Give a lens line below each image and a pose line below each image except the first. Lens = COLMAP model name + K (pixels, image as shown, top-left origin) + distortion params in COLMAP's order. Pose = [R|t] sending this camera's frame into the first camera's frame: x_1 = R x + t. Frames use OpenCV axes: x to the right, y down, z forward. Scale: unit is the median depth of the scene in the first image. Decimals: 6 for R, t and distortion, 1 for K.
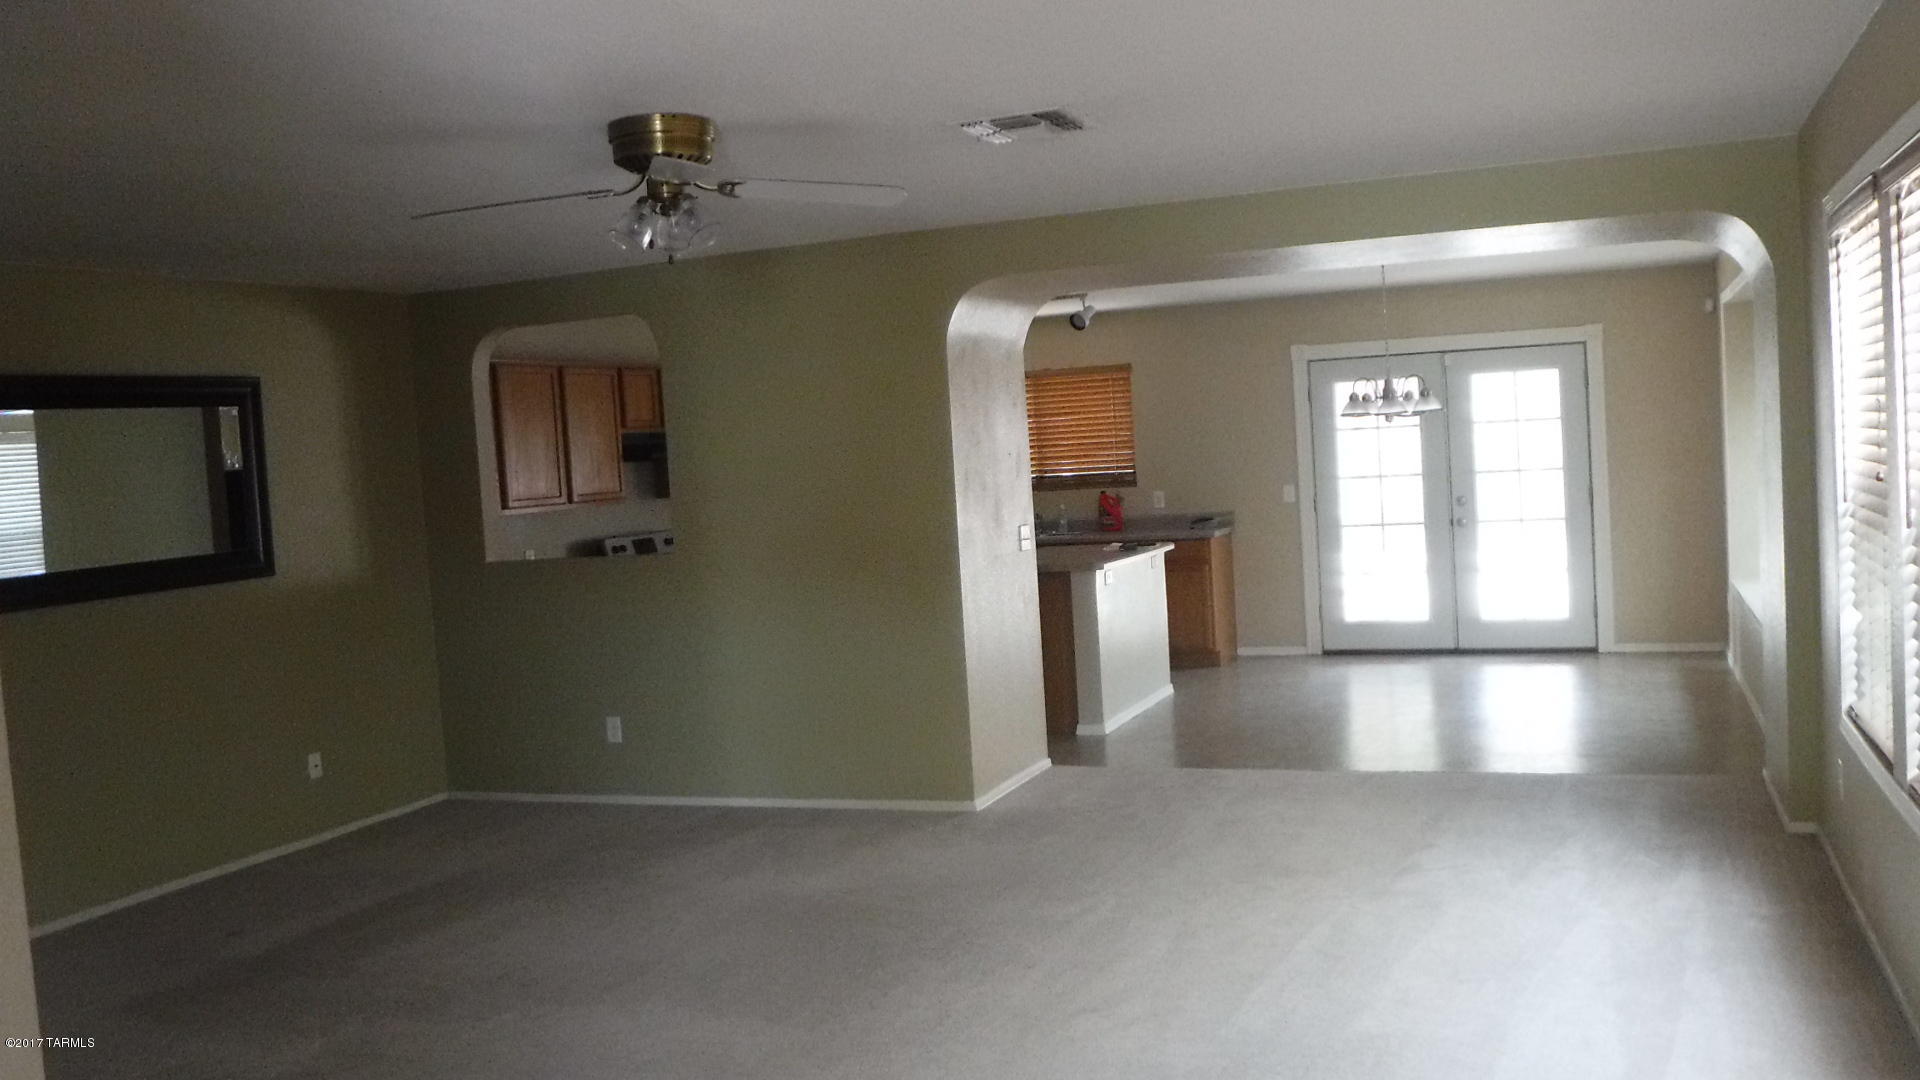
lens RADIAL K [[1620.0, 0, 960.0], [0, 1620.0, 540.0], [0, 0, 1]] dist [0.000080, 0.007912]
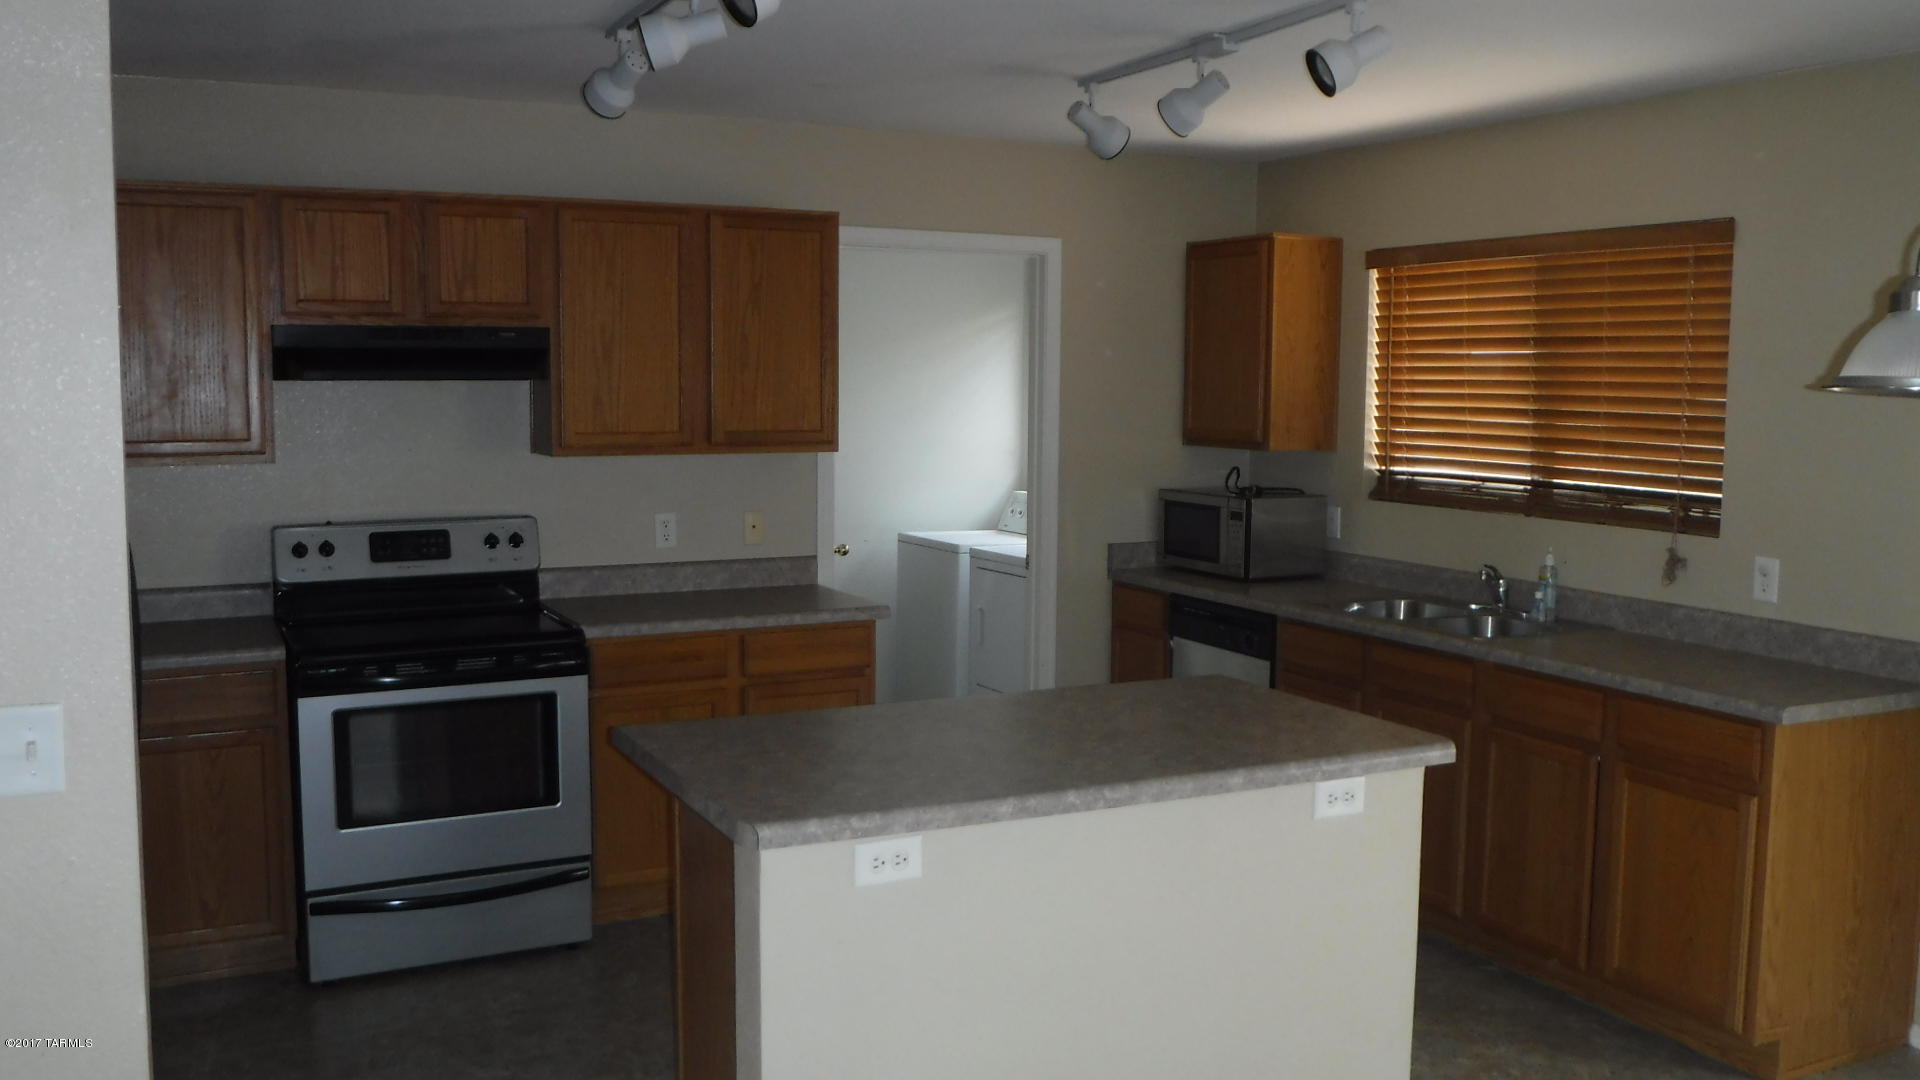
lens RADIAL K [[1620.0, 0, 960.0], [0, 1620.0, 540.0], [0, 0, 1]] dist [0.000080, 0.007912]
pose [[0.738556, 0.135151, -0.660507, 0.369287], [-0.093020, 0.990759, 0.098714, -0.085742], [0.667744, -0.011465, 0.744303, 0.929286]]
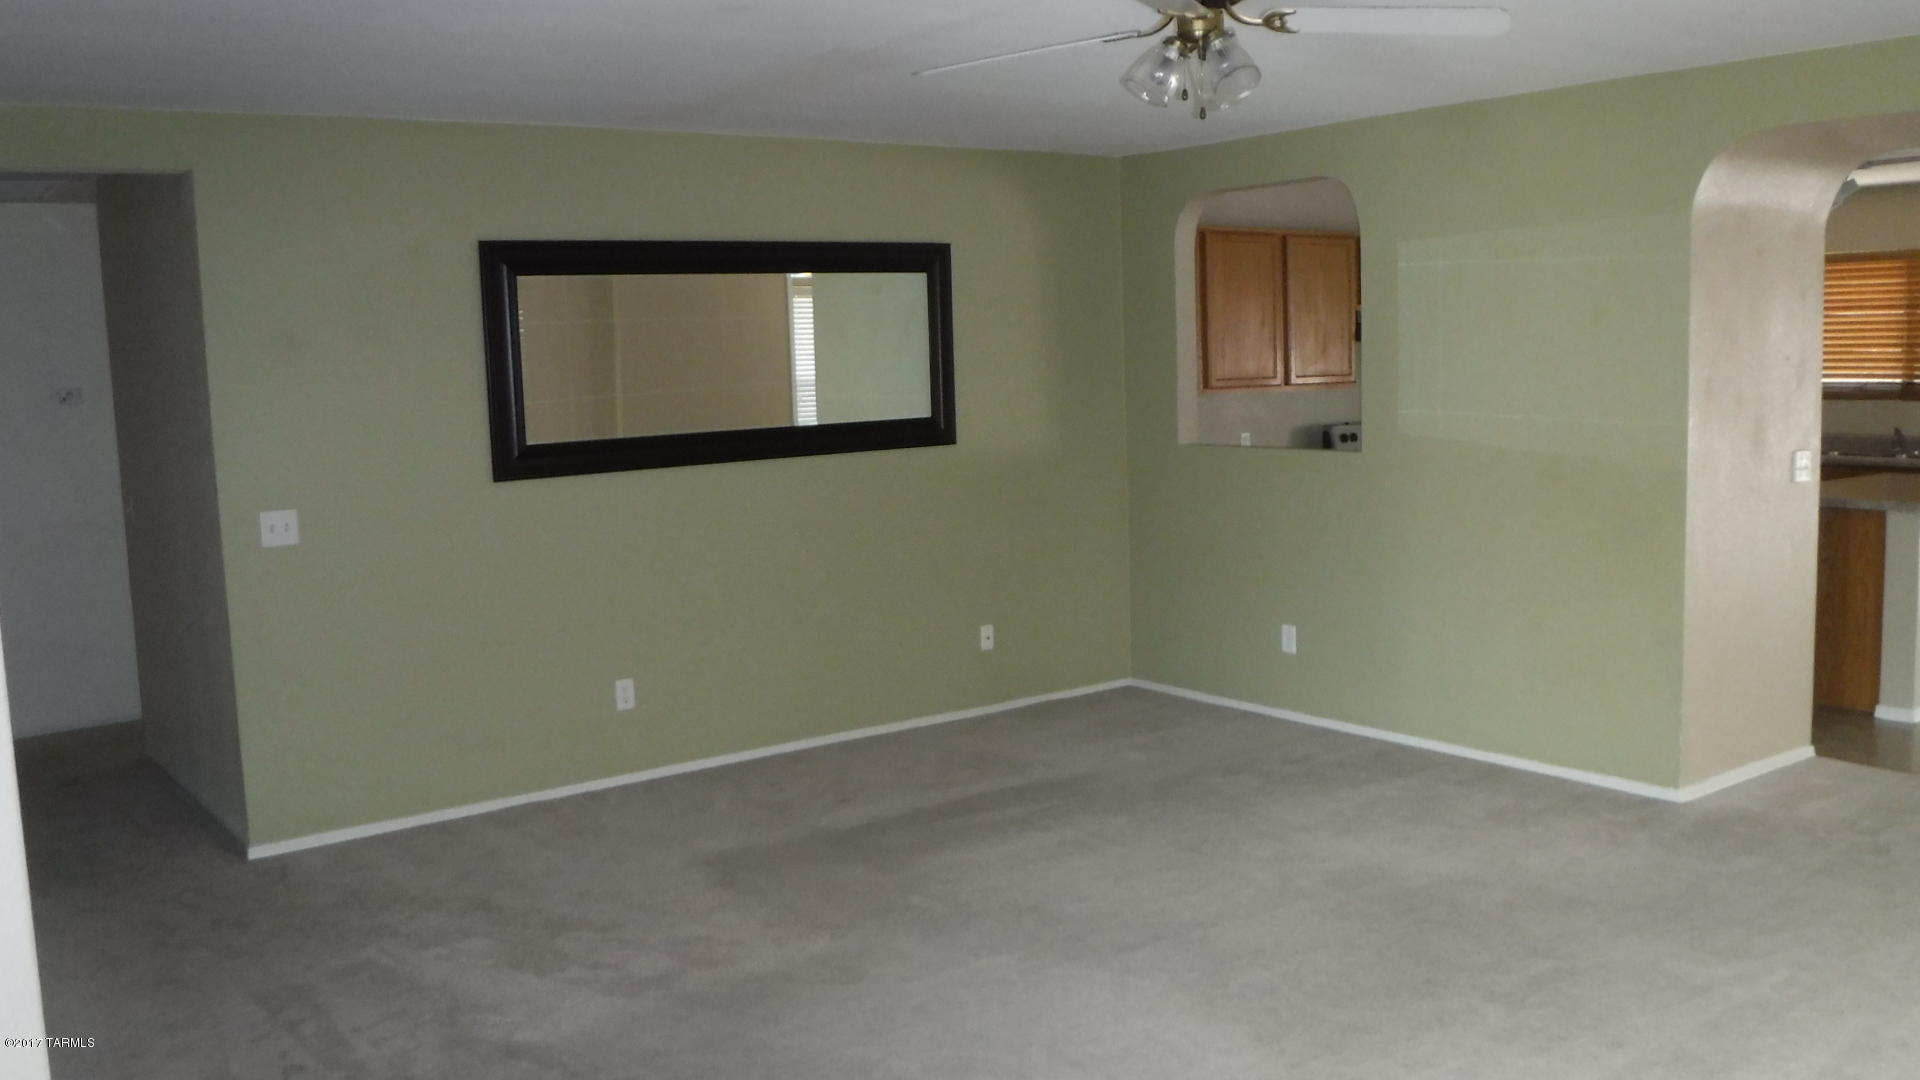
lens RADIAL K [[1680.2, 0, 964.1], [0, 1680.2, 498.1], [0, 0, 1]] dist [-0.008481, 0.012697]
pose [[0.880443, 0.088331, -0.465851, 0.061338], [-0.065112, 0.995710, 0.065740, -0.012446], [0.469659, -0.027548, 0.882418, 0.087983]]
